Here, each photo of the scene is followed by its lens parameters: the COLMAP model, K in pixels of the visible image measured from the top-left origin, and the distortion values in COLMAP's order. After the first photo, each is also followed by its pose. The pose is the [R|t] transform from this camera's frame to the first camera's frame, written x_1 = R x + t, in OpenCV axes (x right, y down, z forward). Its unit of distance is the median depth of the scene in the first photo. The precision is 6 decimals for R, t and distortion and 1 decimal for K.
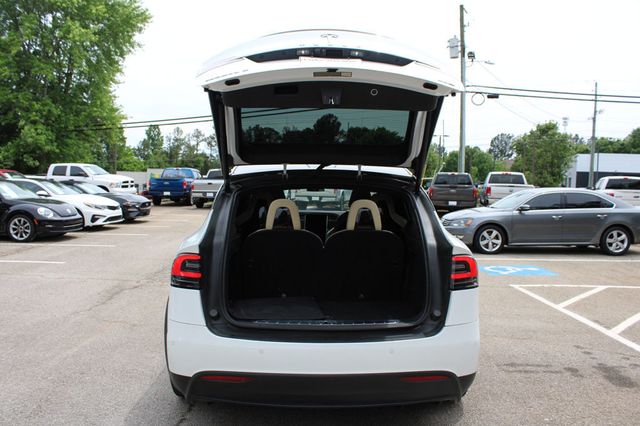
lens RADIAL K [[540.7, 0, 317.4], [0, 540.7, 214.4], [0, 0, 1]] dist [-0.168068, 0.152519]
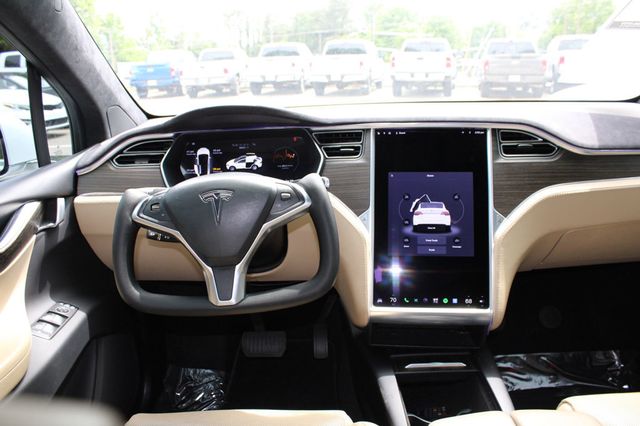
lens RADIAL K [[537.2, 0, 320.3], [0, 537.2, 216.1], [0, 0, 1]] dist [-0.167643, 0.150175]
pose [[0.998716, -0.038862, -0.032497, -0.006925], [0.044983, 0.975340, 0.216076, -0.001709], [0.023299, -0.217261, 0.975836, 0.157571]]
